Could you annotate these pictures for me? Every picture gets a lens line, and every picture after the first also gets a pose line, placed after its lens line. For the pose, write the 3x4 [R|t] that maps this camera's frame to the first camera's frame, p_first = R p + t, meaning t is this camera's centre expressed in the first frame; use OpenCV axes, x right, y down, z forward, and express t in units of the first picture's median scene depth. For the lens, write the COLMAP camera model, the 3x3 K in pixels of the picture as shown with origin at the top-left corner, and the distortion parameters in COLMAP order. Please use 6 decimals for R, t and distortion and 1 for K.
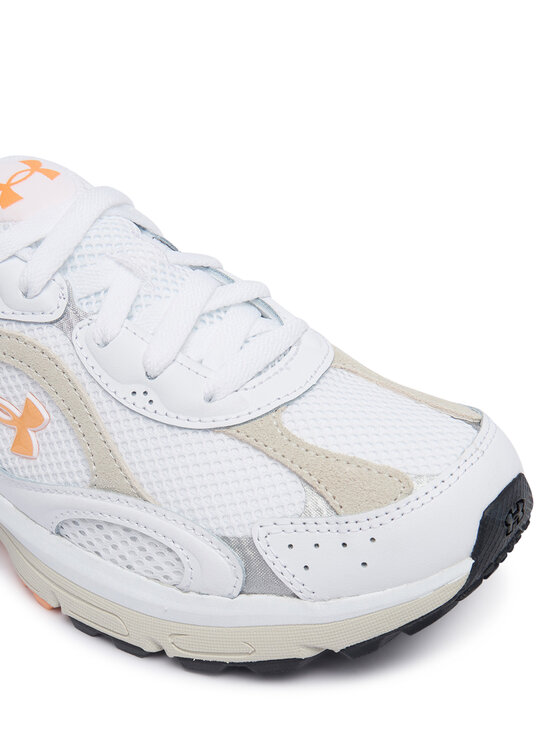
lens RADIAL K [[929.2, 0, 286.8], [0, 929.2, 372.4], [0, 0, 1]] dist [-0.052319, 0.000000]
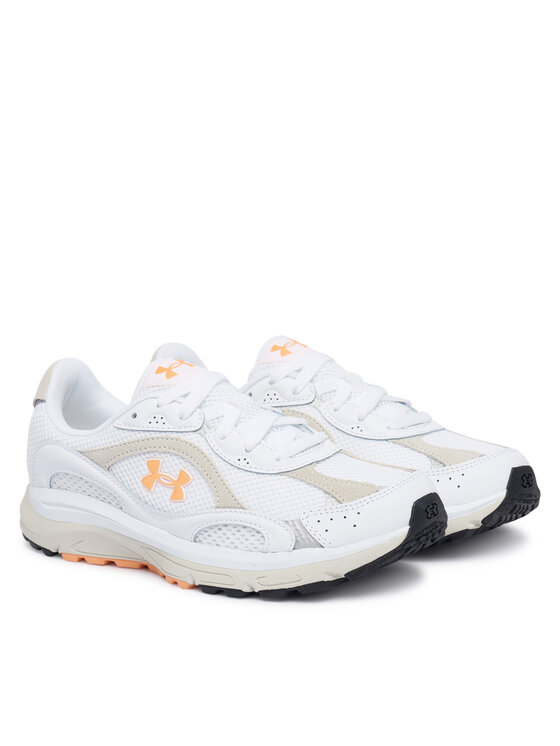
lens RADIAL K [[1774.8, 0, 279.4], [0, 1774.8, 373.2], [0, 0, 1]] dist [-0.016418, 0.000000]
pose [[0.999212, -0.019648, -0.034498, 0.054559], [0.005811, 0.931980, -0.362464, 1.213306], [0.039273, 0.361977, 0.931359, -2.566115]]
